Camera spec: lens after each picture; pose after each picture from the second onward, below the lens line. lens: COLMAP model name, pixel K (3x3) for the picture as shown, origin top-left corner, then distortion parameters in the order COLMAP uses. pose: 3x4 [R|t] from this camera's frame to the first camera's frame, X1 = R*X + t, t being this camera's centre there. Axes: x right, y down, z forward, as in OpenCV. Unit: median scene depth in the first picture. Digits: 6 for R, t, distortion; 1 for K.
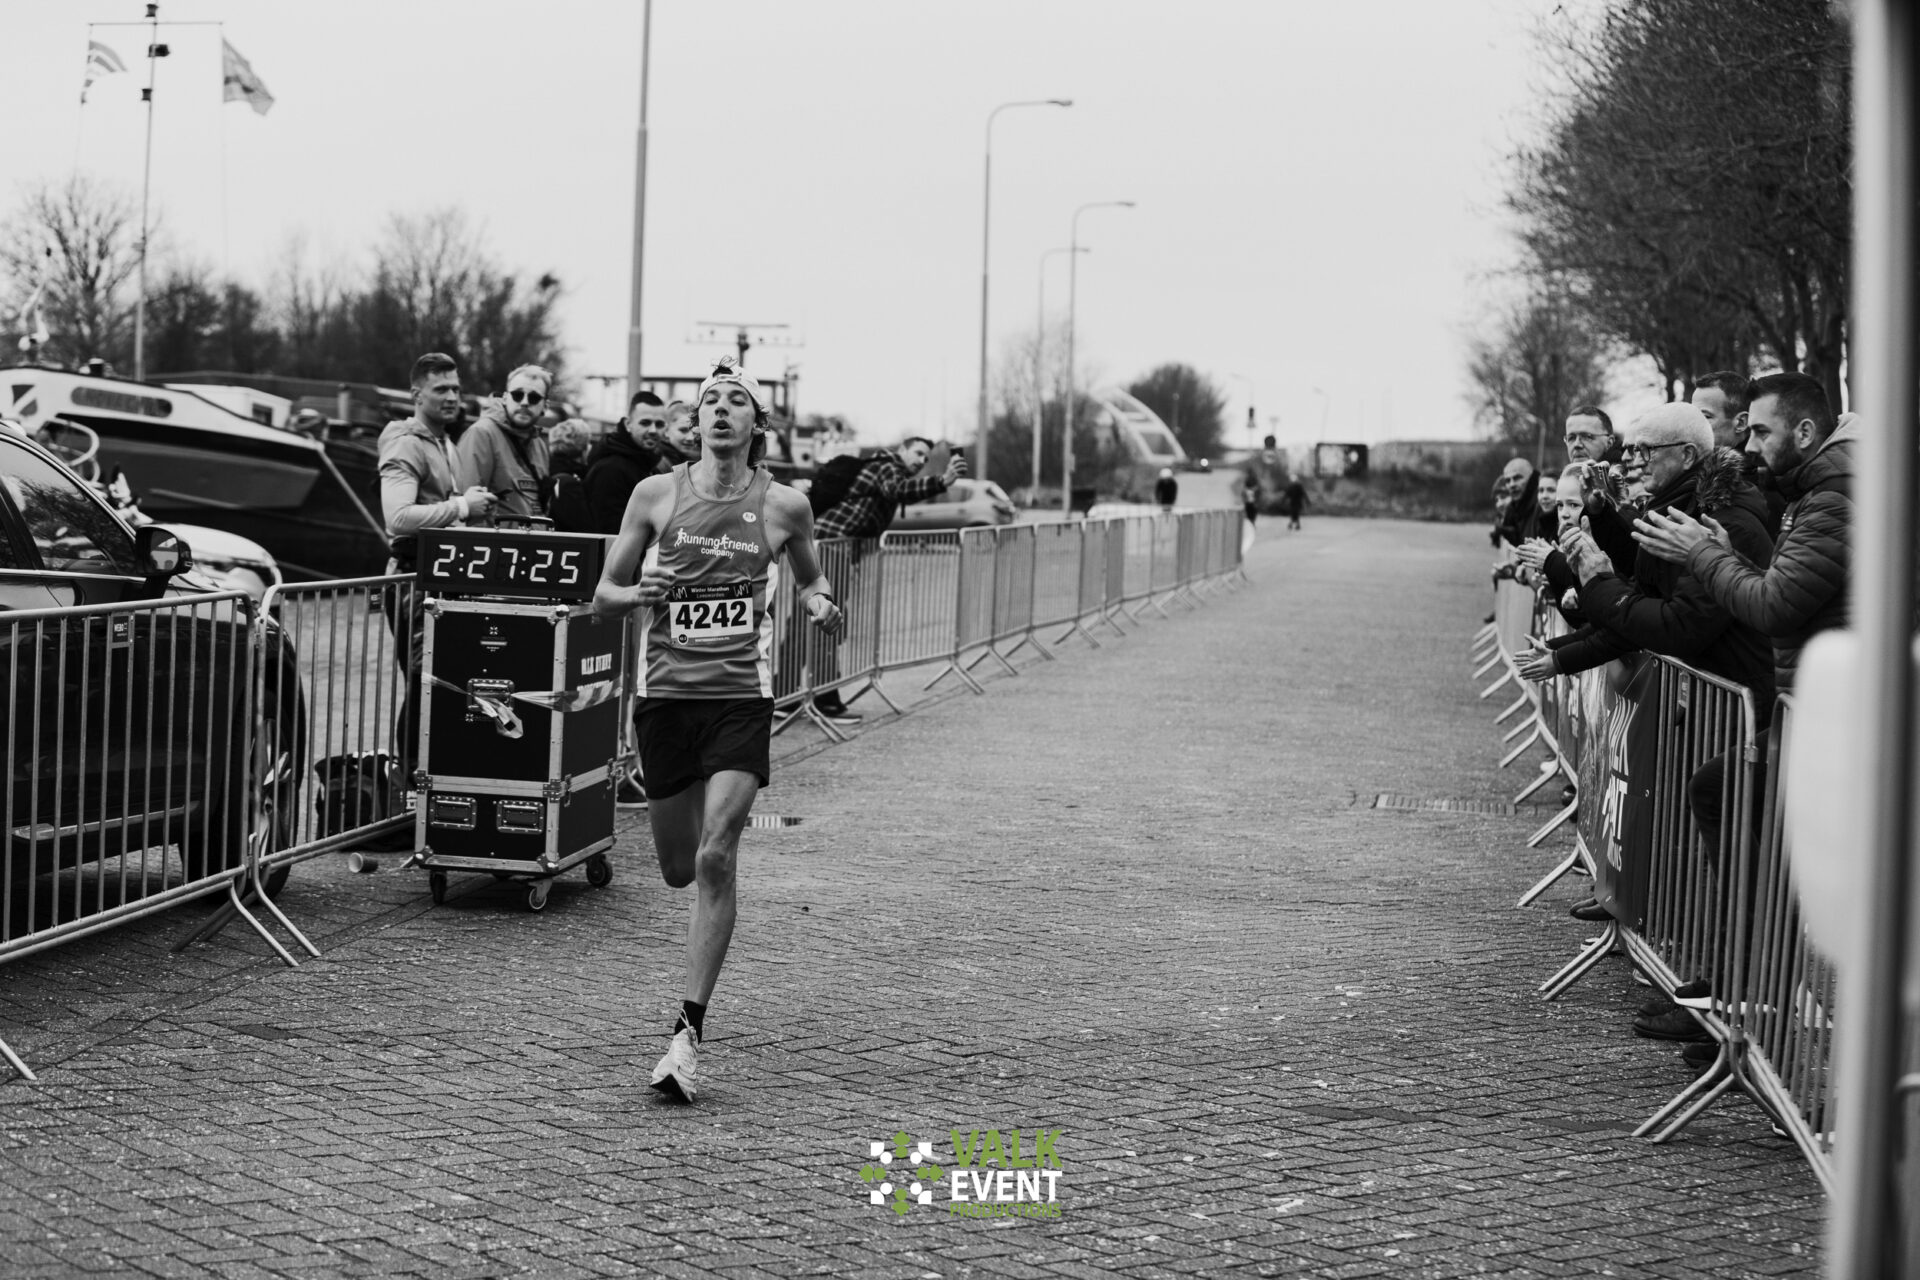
lens RADIAL K [[4103.3, 0, 925.3], [0, 4103.3, 675.3], [0, 0, 1]] dist [-0.551702, 0.580932]
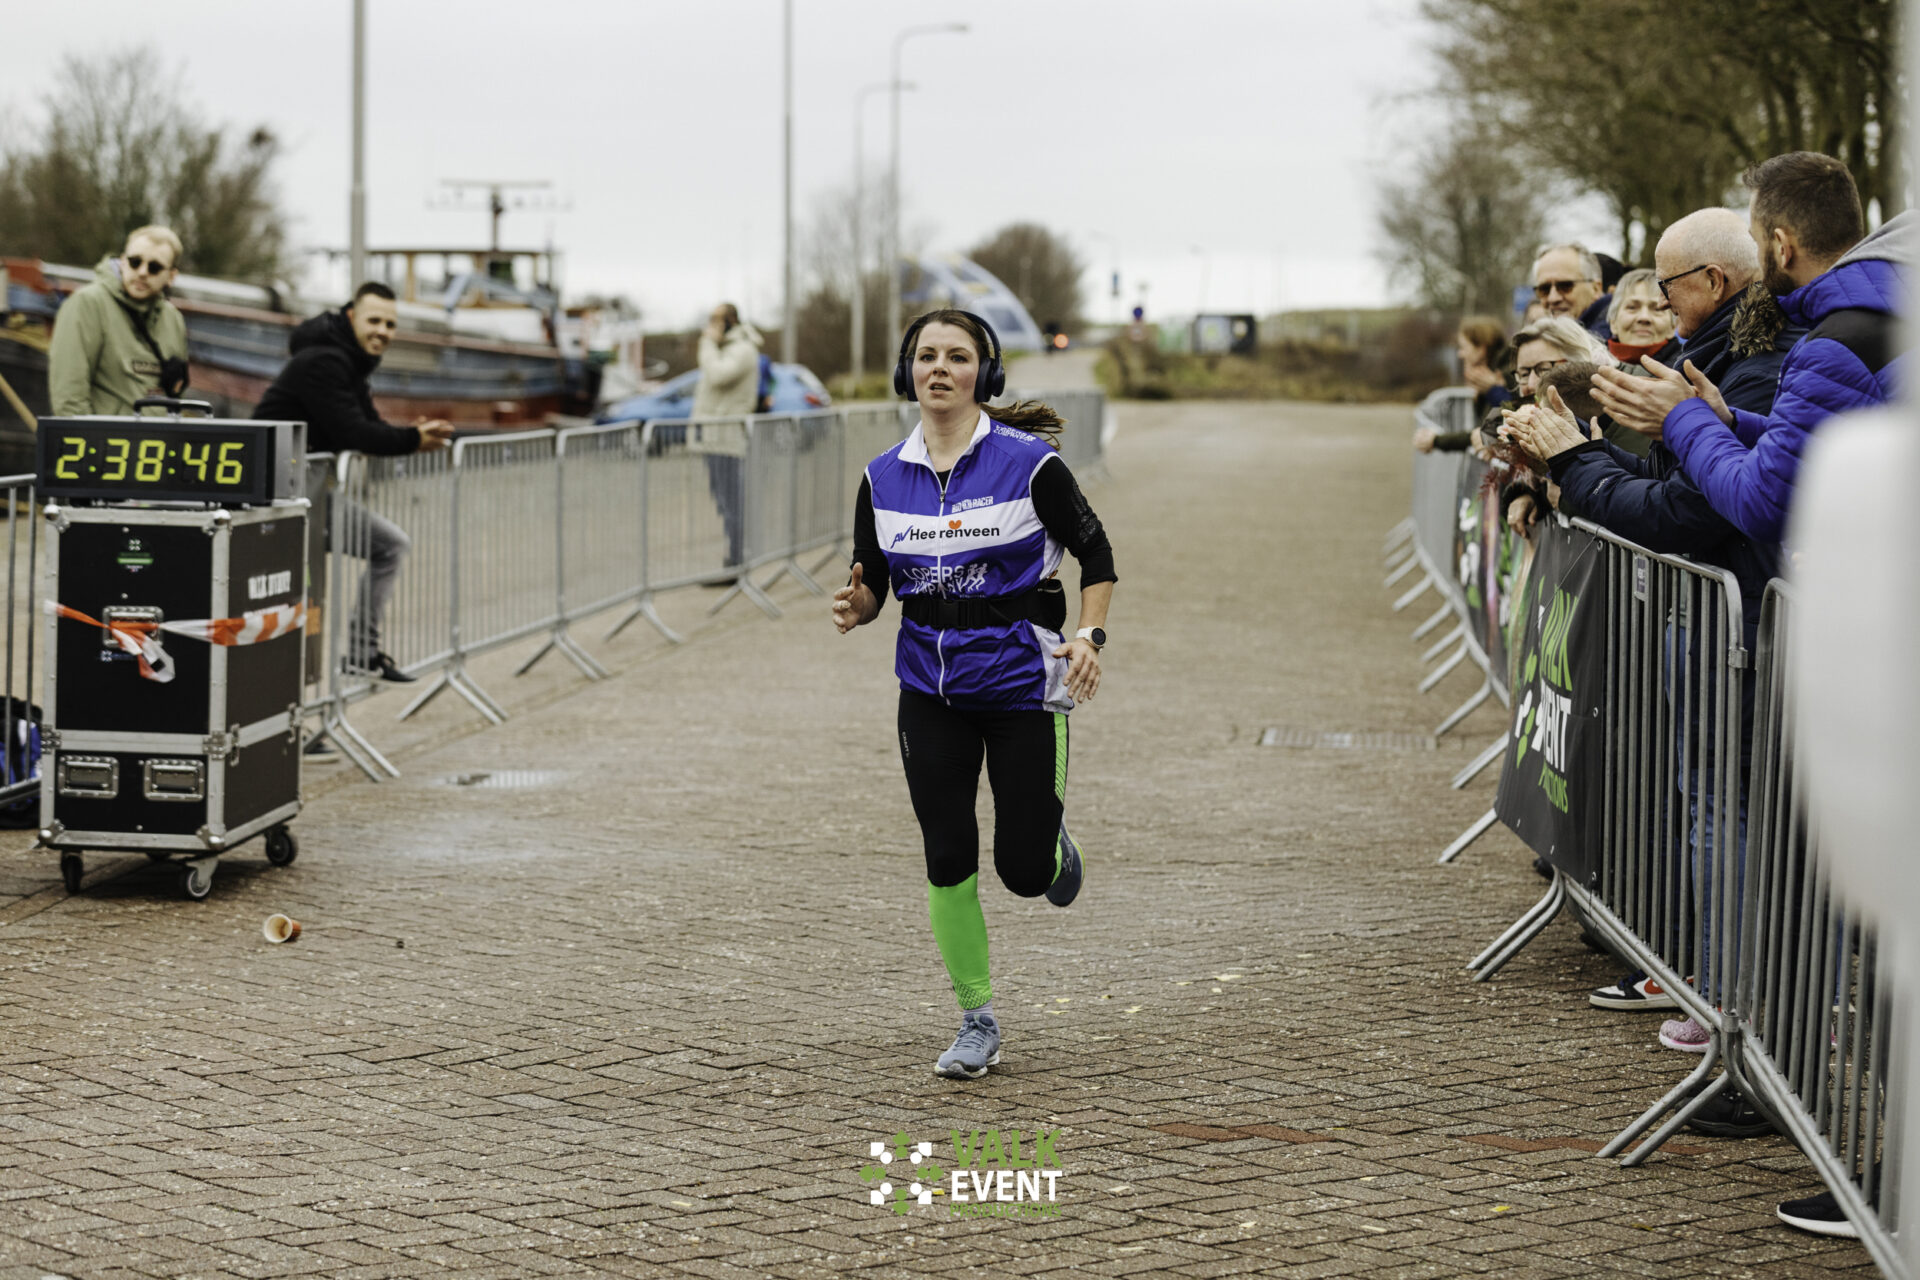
lens RADIAL K [[4893.7, 0, 960.0], [0, 4893.7, 640.0], [0, 0, 1]] dist [-0.159275, 0.228428]
pose [[0.998673, -0.024154, 0.045489, 0.006831], [0.023810, 0.999684, 0.008098, 0.002360], [-0.045670, -0.007004, 0.998932, 0.032631]]
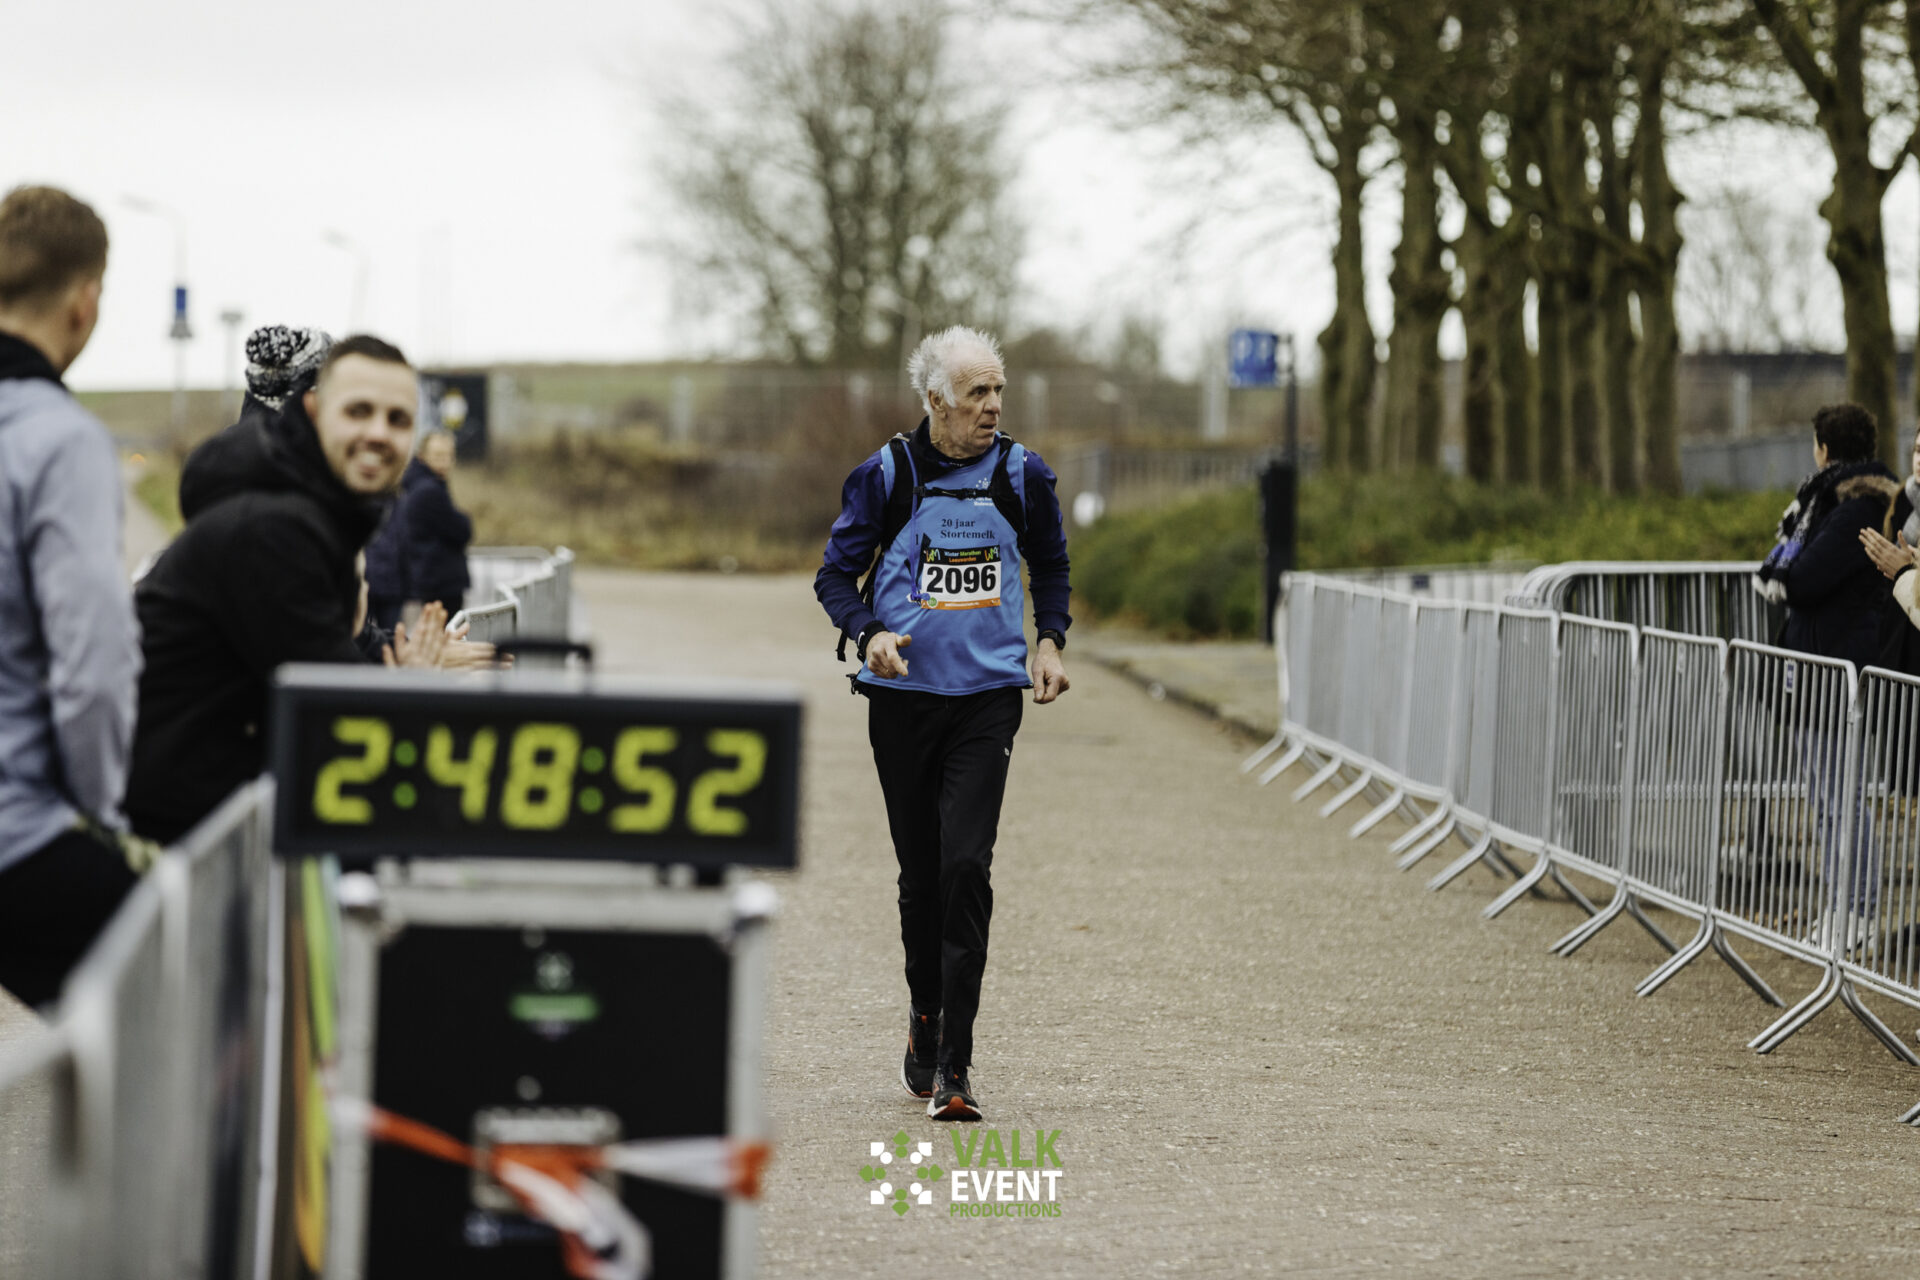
lens RADIAL K [[10517.5, 0, 960.0], [0, 10517.5, 640.0], [0, 0, 1]] dist [1.750631, -2.994568]
pose [[0.983591, -0.020891, 0.179196, -0.151225], [0.026585, 0.999213, -0.029434, -0.007727], [-0.178441, 0.033715, 0.983373, 0.075914]]
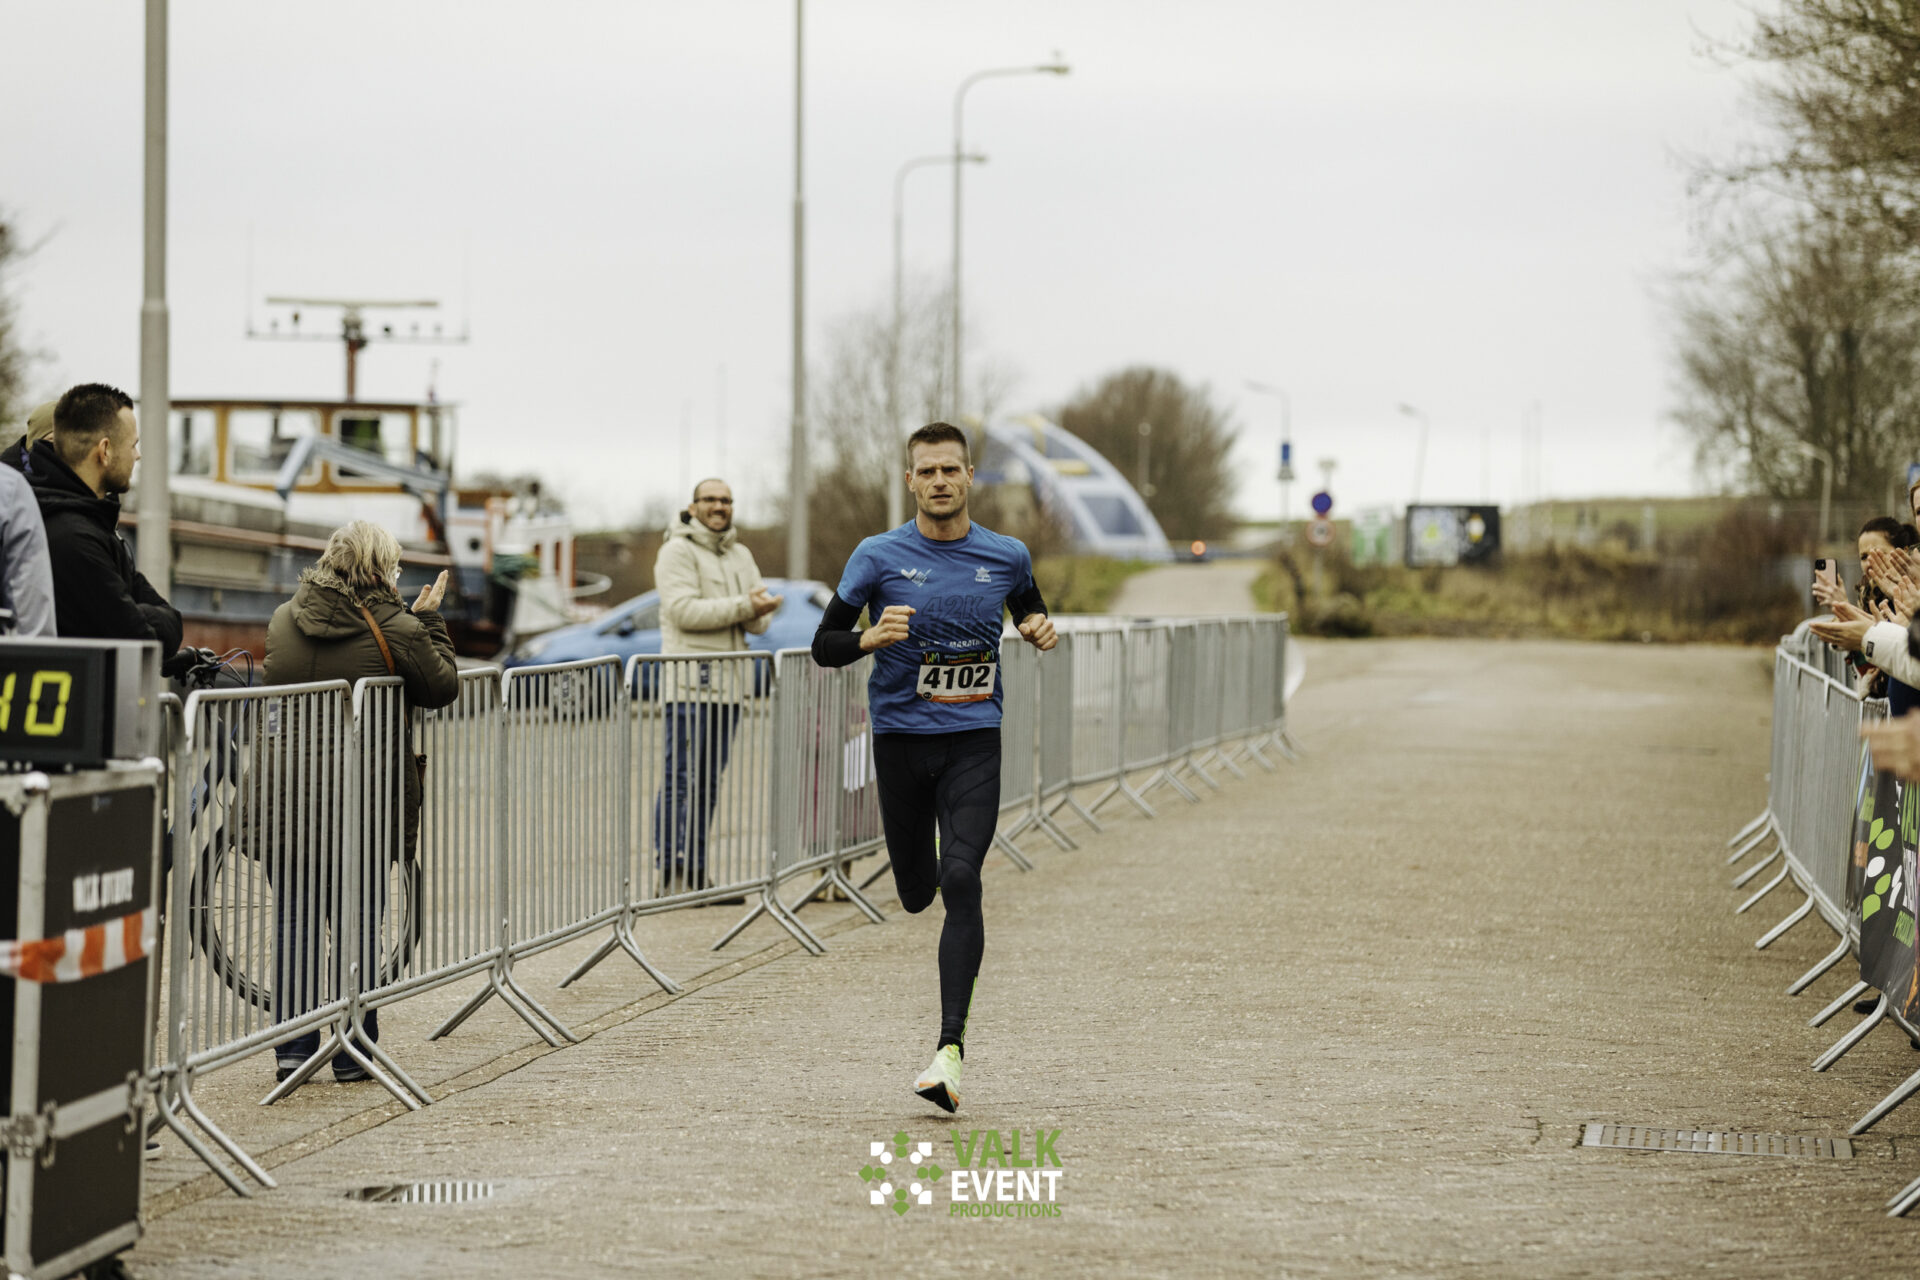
lens RADIAL K [[7434.4, 0, 960.0], [0, 7434.4, 640.0], [0, 0, 1]] dist [0.304028, 6.646298]
pose [[0.999168, -0.018141, 0.036525, -0.003887], [0.019634, 0.998969, -0.040929, 0.004521], [-0.035745, 0.041612, 0.998494, 0.030345]]
